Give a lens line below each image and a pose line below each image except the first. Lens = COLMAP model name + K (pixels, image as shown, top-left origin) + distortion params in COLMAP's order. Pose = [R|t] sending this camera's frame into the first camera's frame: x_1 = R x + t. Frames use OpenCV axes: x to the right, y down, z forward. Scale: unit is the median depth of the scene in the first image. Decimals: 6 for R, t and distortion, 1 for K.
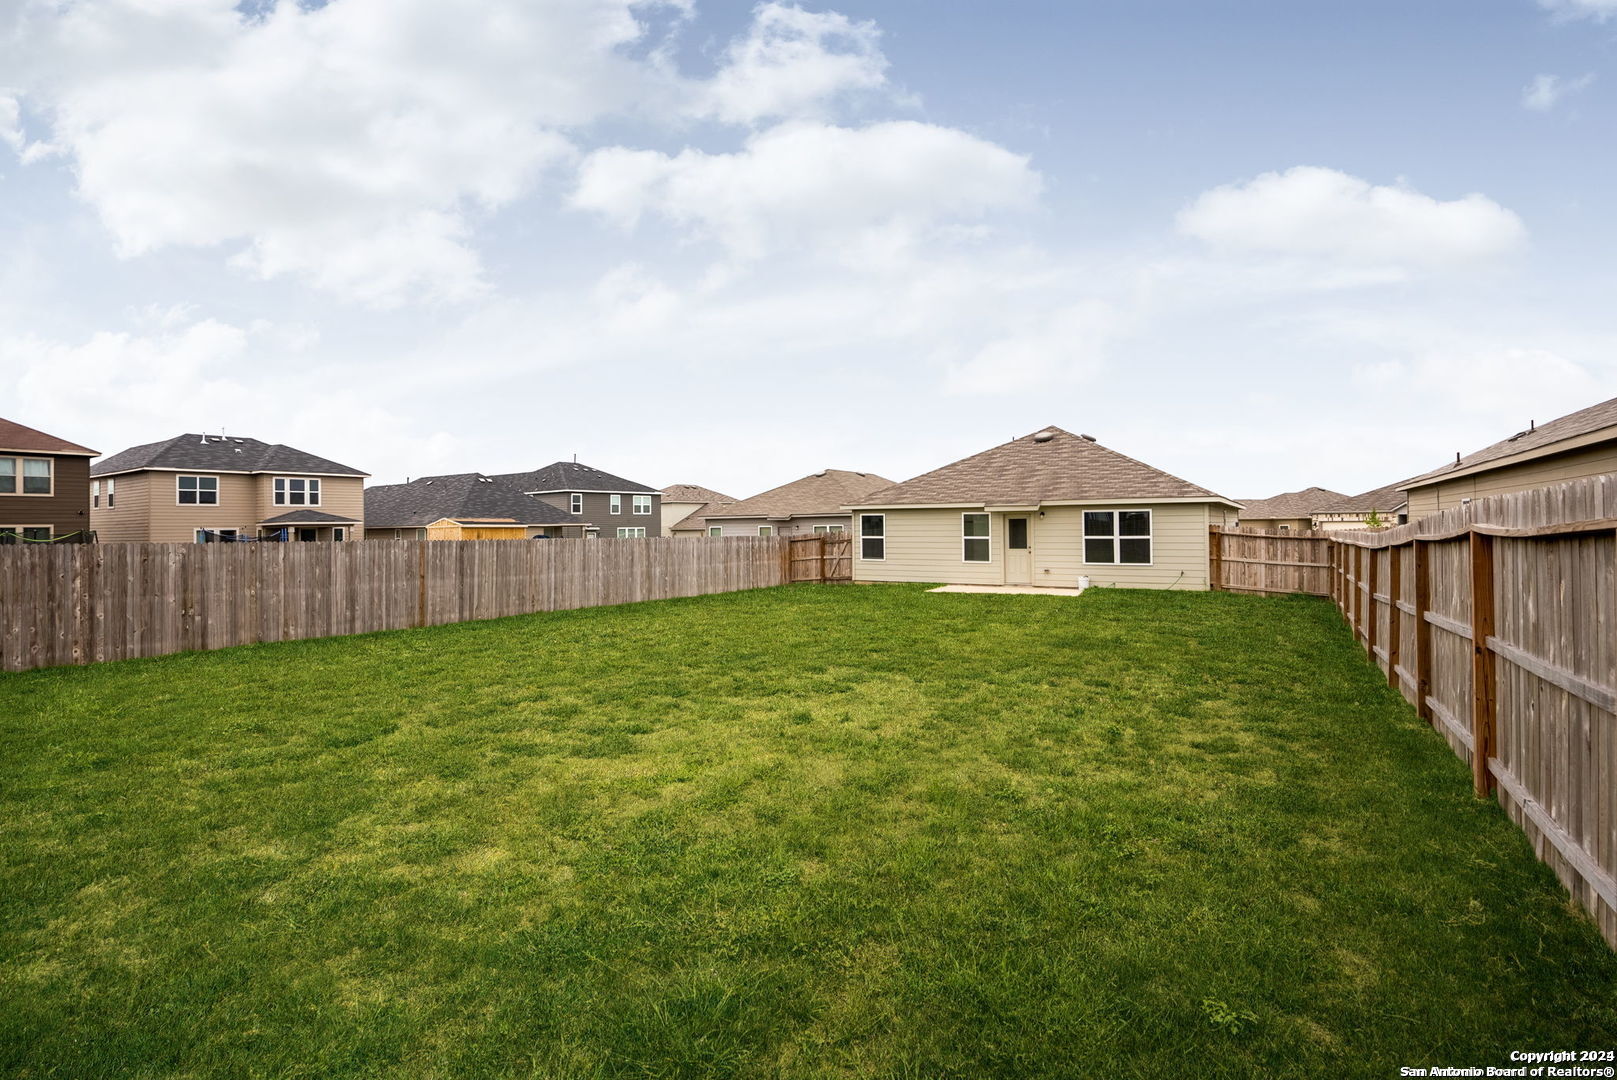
lens RADIAL K [[751.1, 0, 798.3], [0, 751.1, 529.7], [0, 0, 1]] dist [-0.000167, 0.001017]
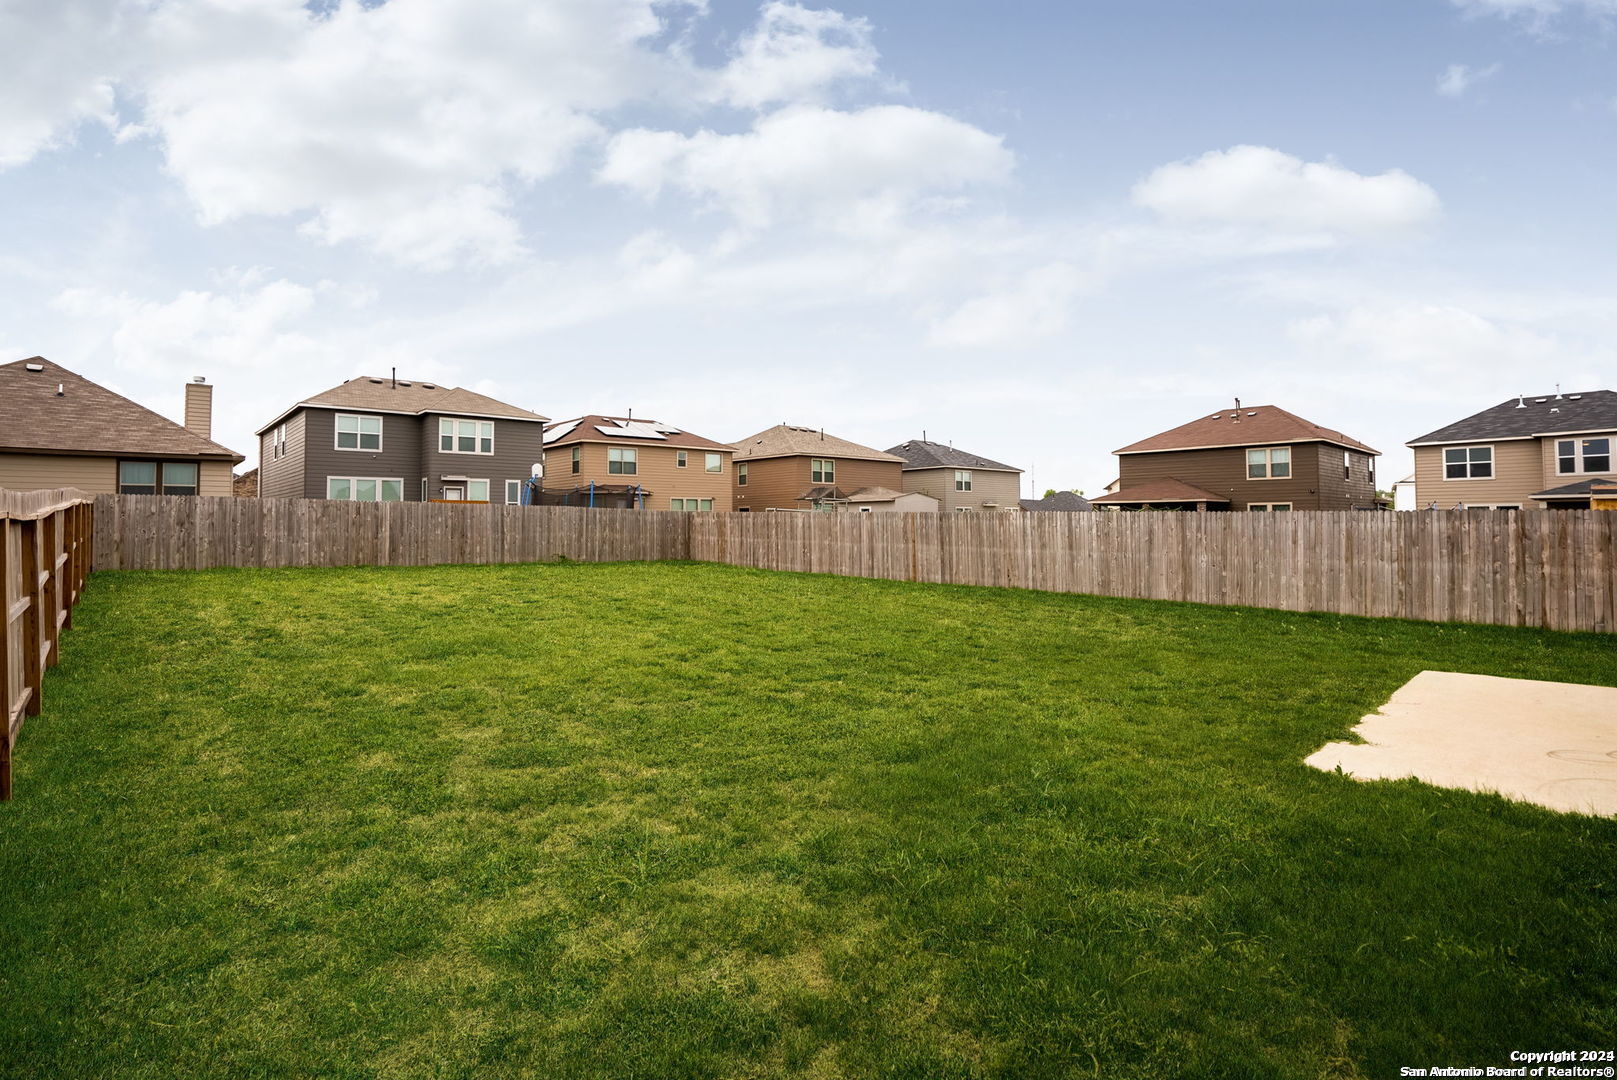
lens RADIAL K [[751.1, 0, 798.3], [0, 751.1, 529.7], [0, 0, 1]] dist [-0.000167, 0.001017]
pose [[-0.195956, 0.024437, -0.980308, 0.560490], [0.003487, 0.999700, 0.024224, 0.009154], [0.980606, 0.001329, -0.195983, 0.782411]]
